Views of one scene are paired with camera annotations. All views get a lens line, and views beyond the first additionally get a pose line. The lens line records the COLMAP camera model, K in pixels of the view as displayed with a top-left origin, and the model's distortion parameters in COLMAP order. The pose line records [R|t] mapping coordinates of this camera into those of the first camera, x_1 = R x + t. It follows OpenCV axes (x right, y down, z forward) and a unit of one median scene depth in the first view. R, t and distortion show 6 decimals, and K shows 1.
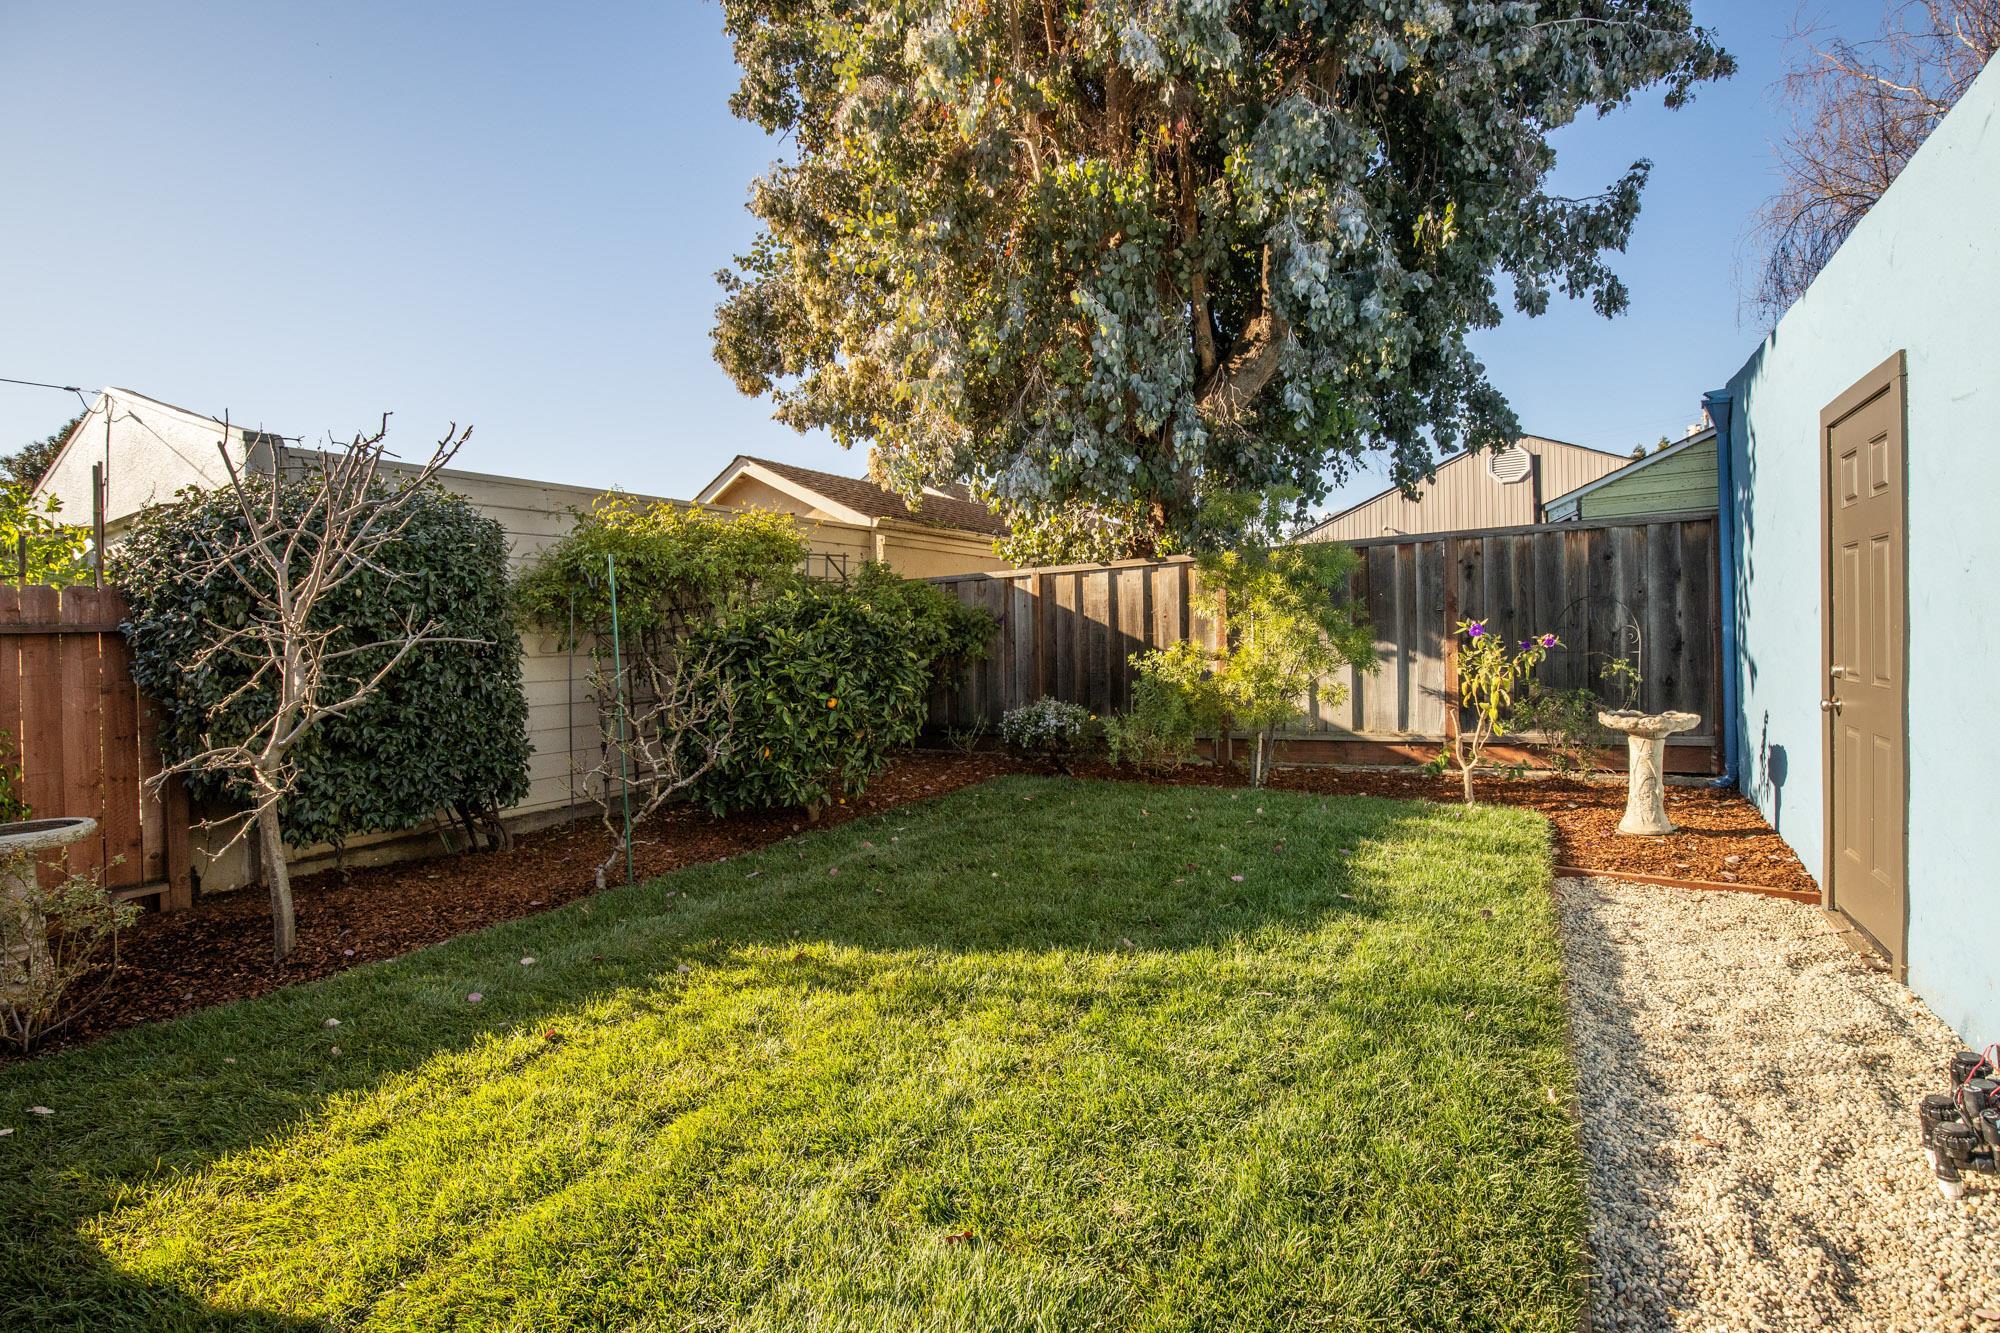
lens RADIAL K [[938.0, 0, 1038.0], [0, 938.0, 596.2], [0, 0, 1]] dist [-0.036213, 0.005620]
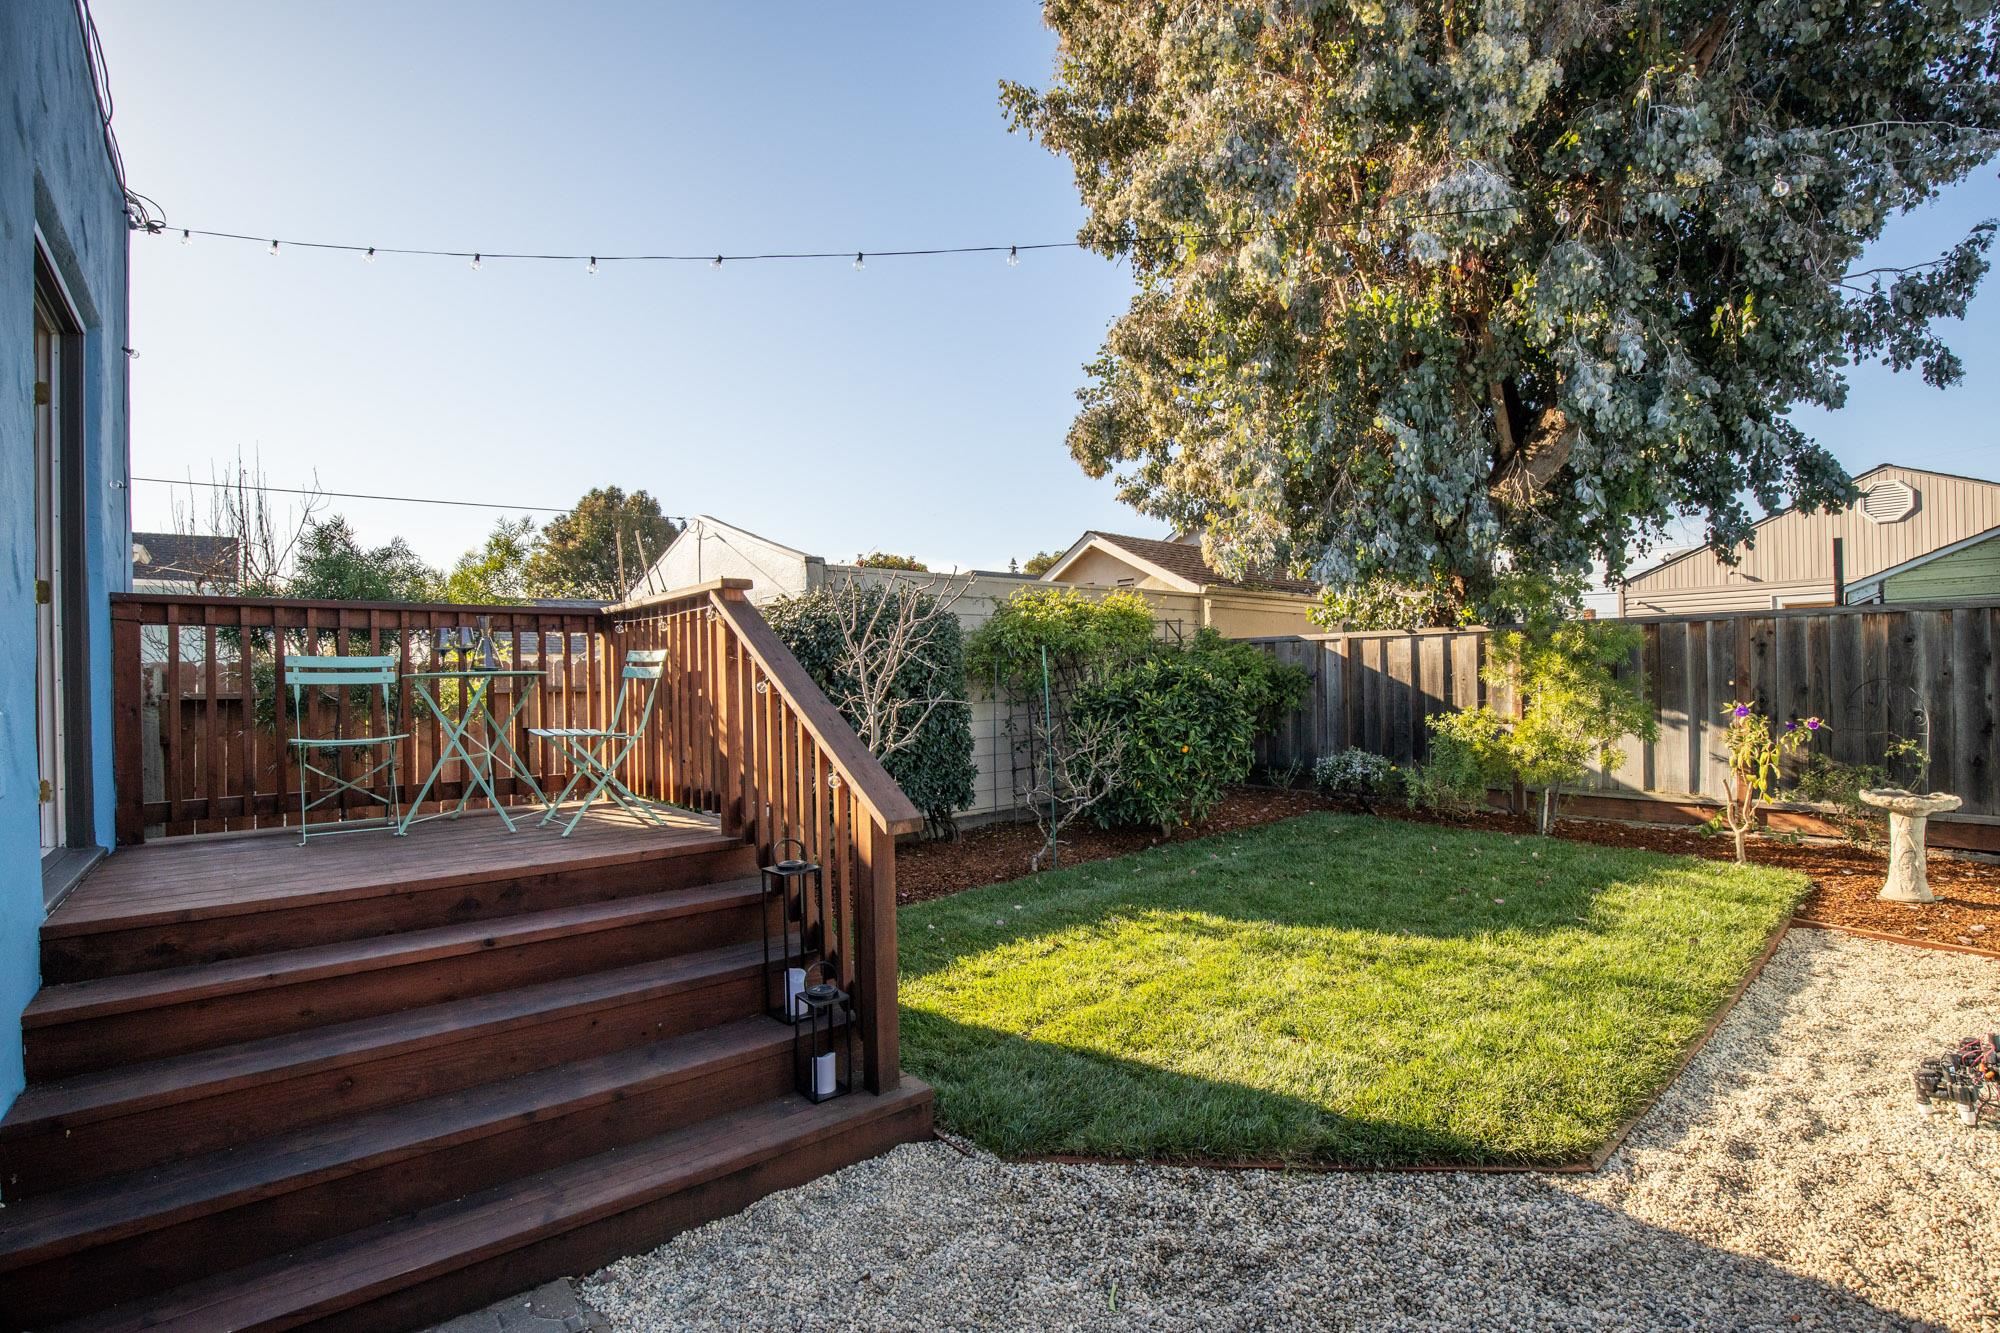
lens RADIAL K [[938.0, 0, 1038.0], [0, 938.0, 596.2], [0, 0, 1]] dist [-0.036213, 0.005620]
pose [[0.948495, -0.002845, -0.316780, 0.005415], [-0.005772, 0.999639, -0.026259, -0.059141], [0.316740, 0.026735, 0.948135, -0.297841]]
